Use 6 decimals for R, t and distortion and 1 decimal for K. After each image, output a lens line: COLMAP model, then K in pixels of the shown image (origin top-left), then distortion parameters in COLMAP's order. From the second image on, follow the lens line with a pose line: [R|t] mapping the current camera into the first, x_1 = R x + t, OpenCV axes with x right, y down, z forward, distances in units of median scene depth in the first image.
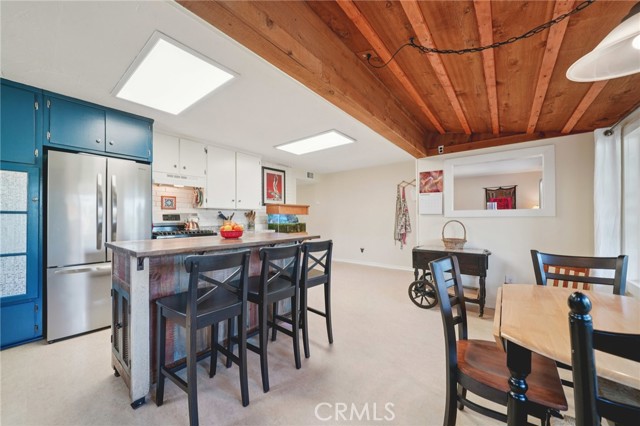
lens RADIAL K [[238.6, 0, 316.5], [0, 238.6, 218.0], [0, 0, 1]] dist [-0.001745, -0.000137]
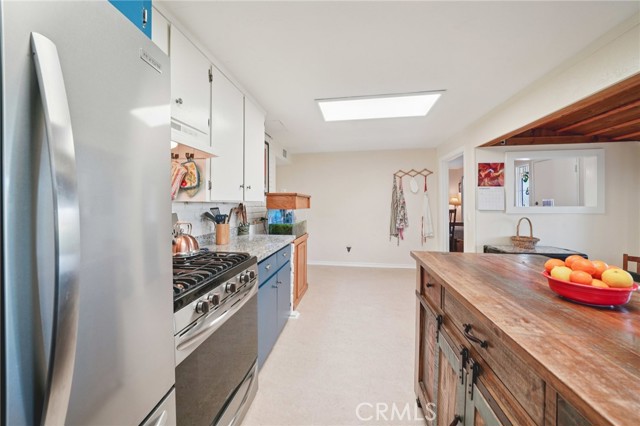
lens RADIAL K [[242.0, 0, 320.4], [0, 242.0, 204.1], [0, 0, 1]] dist [-0.000657, 0.000000]
pose [[0.862103, -0.001839, 0.506730, -0.547835], [0.002065, 0.999998, 0.000117, -0.040444], [-0.506729, 0.000946, 0.862105, 0.531000]]
